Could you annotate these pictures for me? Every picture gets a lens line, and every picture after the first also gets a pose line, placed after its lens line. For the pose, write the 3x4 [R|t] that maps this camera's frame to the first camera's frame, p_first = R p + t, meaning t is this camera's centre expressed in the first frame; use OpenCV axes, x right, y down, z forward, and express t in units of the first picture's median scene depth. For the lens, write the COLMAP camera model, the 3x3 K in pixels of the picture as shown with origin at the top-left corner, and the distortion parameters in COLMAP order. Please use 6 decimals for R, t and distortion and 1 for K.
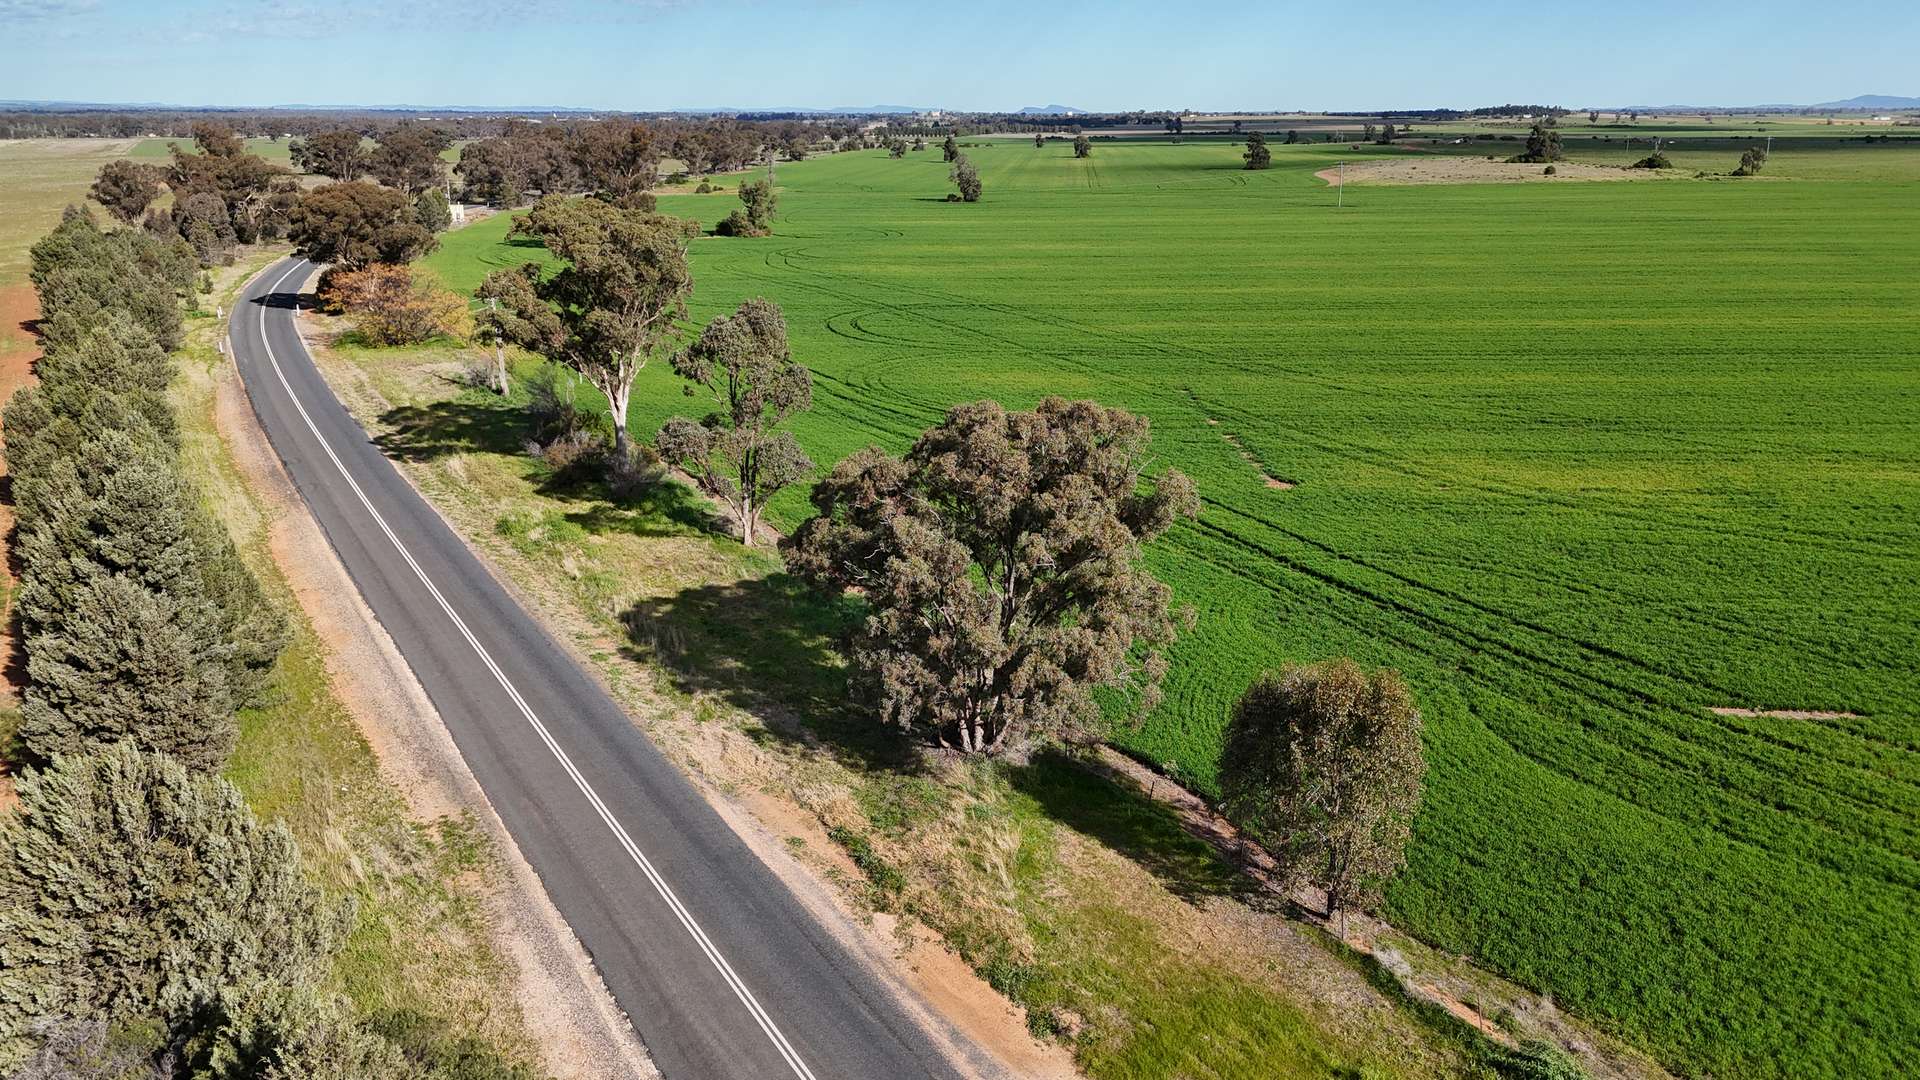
lens RADIAL K [[1433.6, 0, 960.6], [0, 1433.6, 541.3], [0, 0, 1]] dist [0.061073, -0.056146]
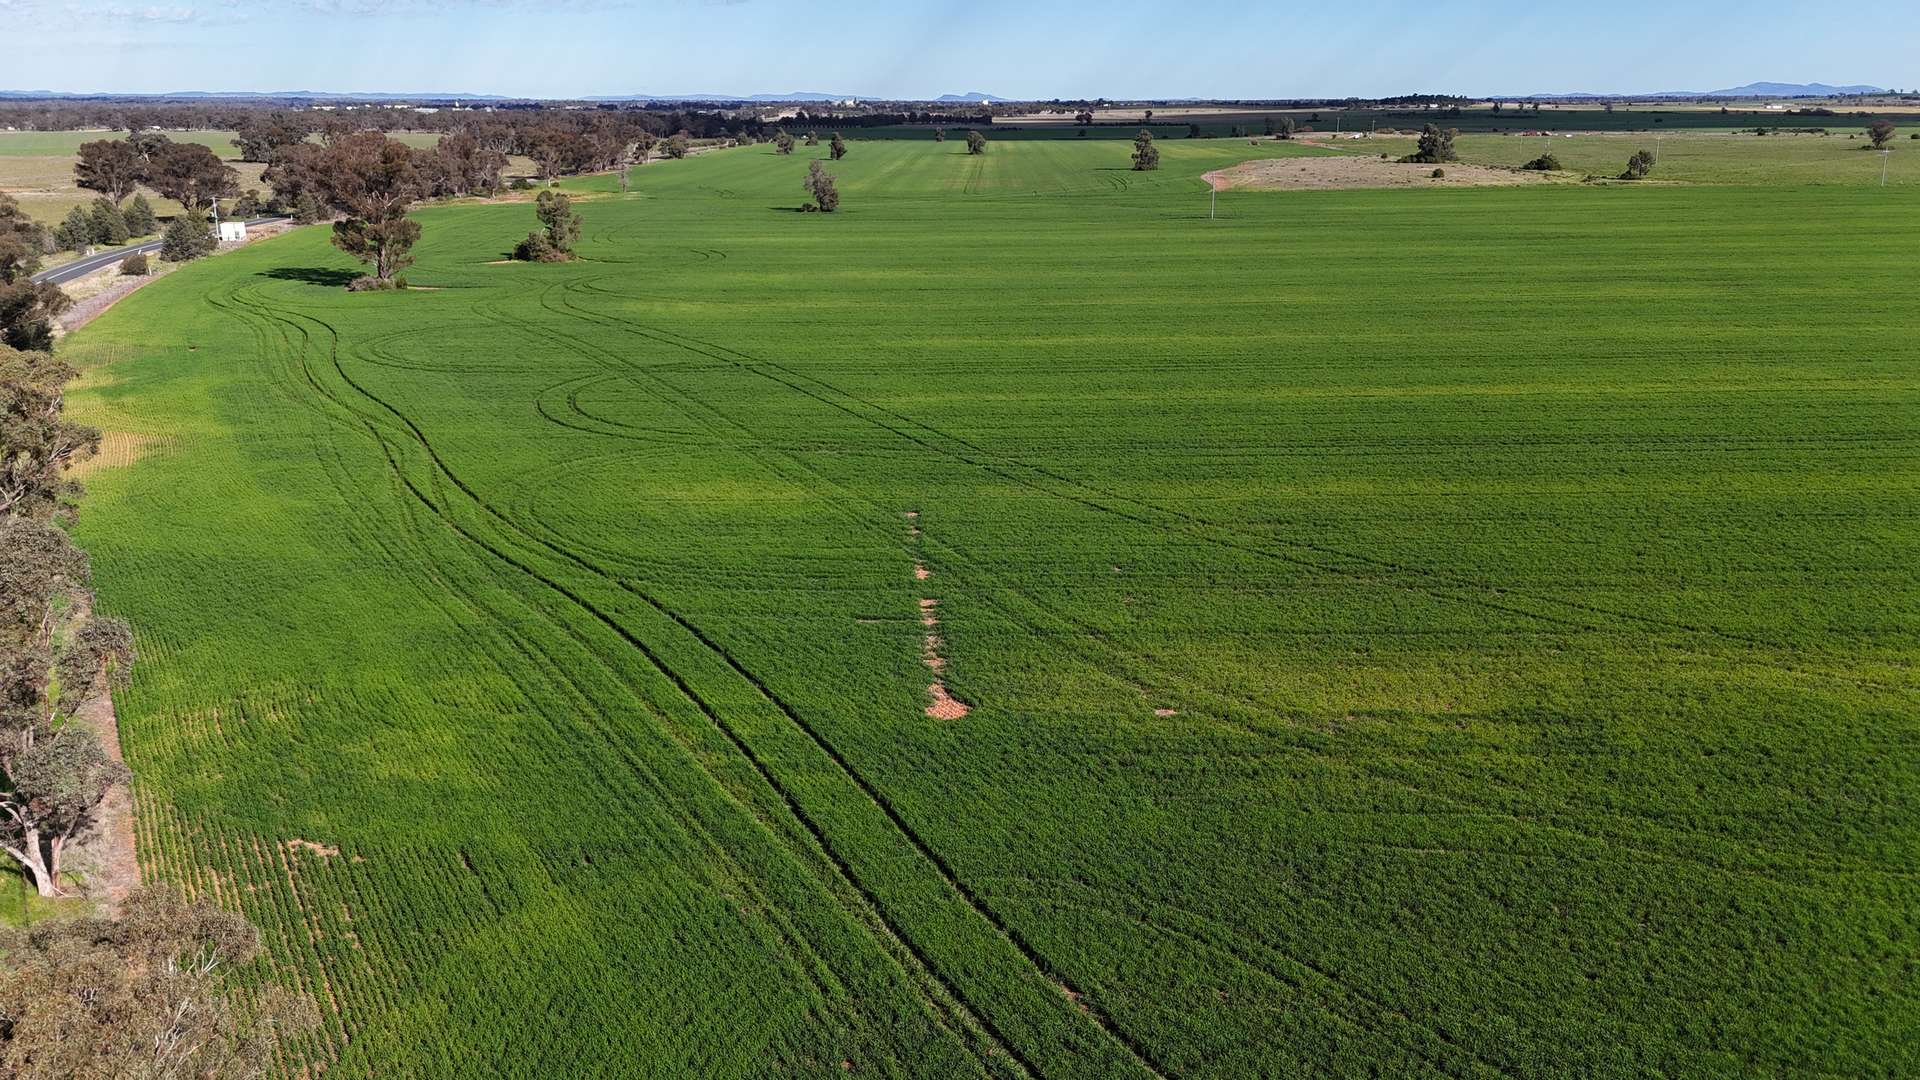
lens RADIAL K [[1433.6, 0, 959.7], [0, 1433.6, 537.3], [0, 0, 1]] dist [0.061073, -0.056146]
pose [[0.998574, -0.015691, 0.051027, 0.064570], [0.015415, 0.999864, 0.005803, -0.043746], [-0.051111, -0.005008, 0.998680, 0.092454]]
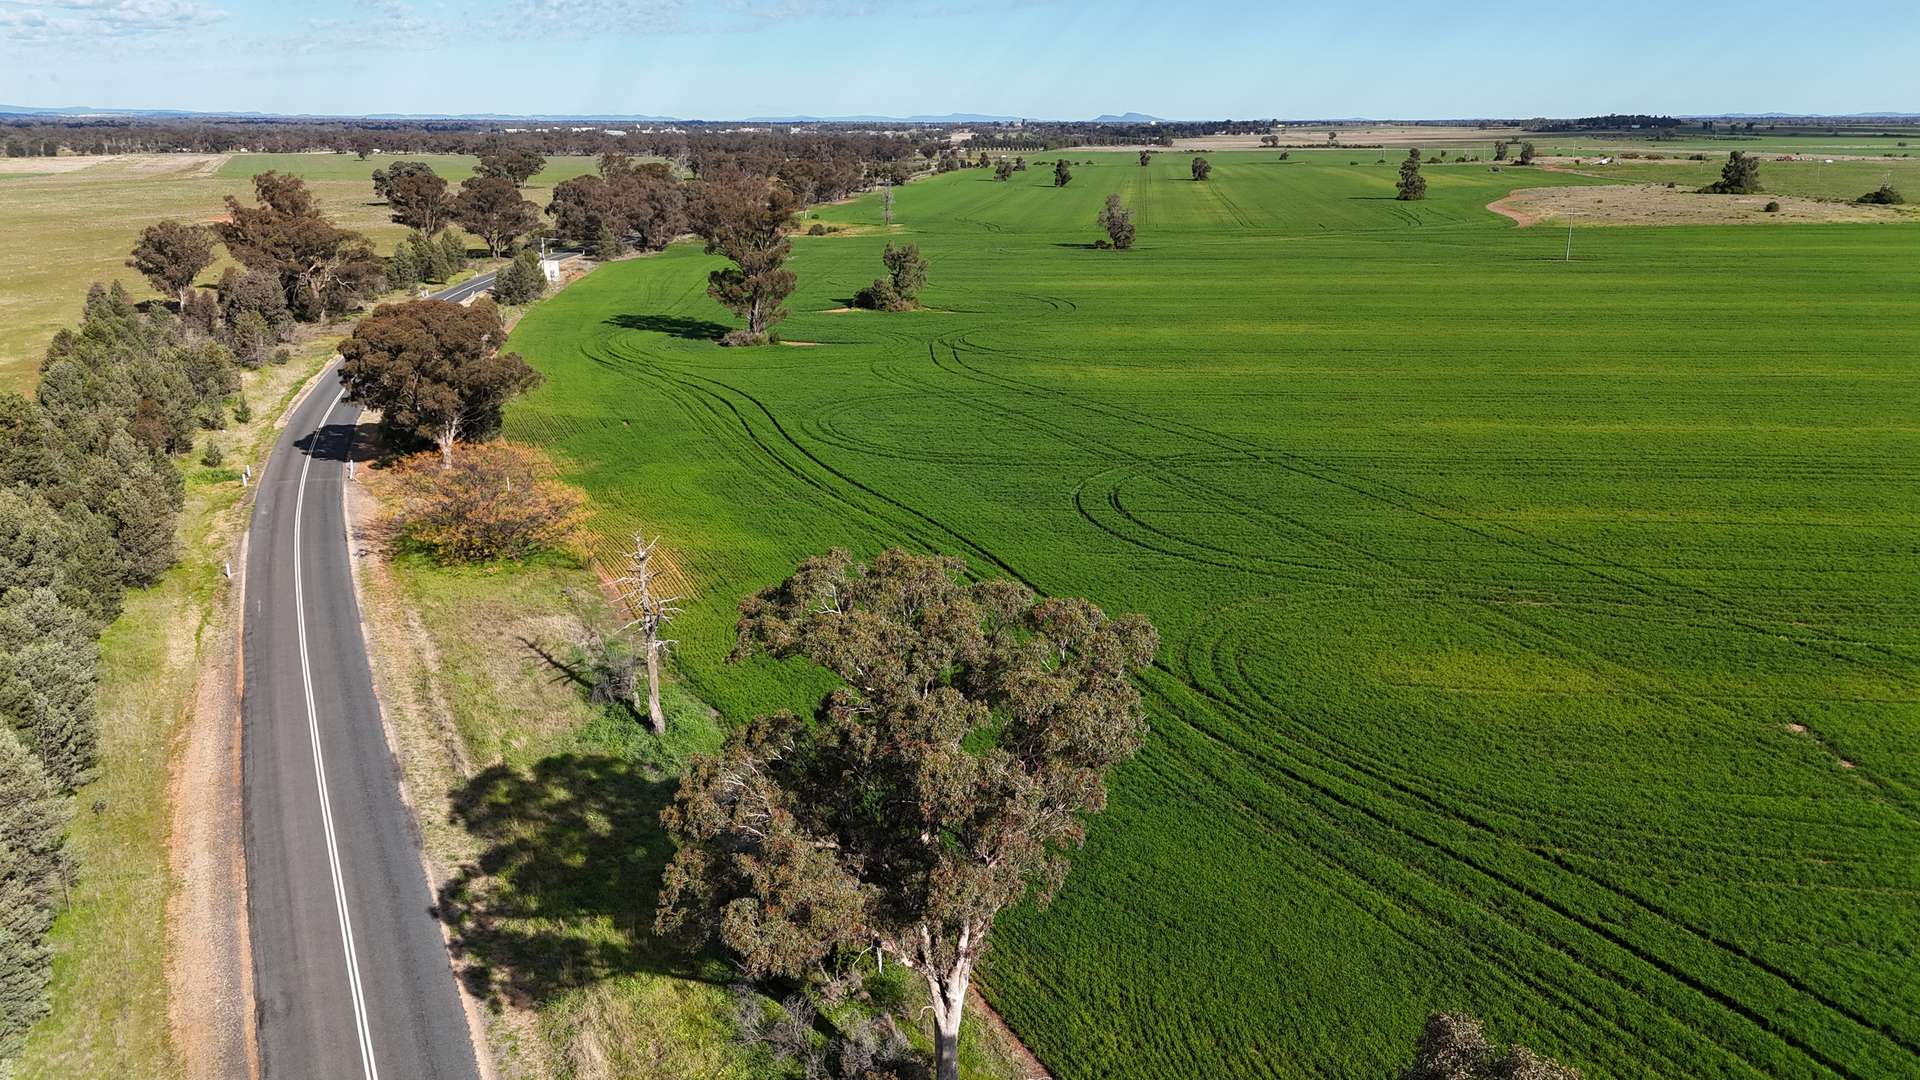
lens RADIAL K [[1433.6, 0, 956.2], [0, 1433.6, 548.1], [0, 0, 1]] dist [0.061073, -0.056146]
pose [[0.998549, 0.015505, -0.051566, -0.070531], [-0.015543, 0.999879, -0.000326, -0.078342], [0.051555, 0.001127, 0.998670, 0.177689]]
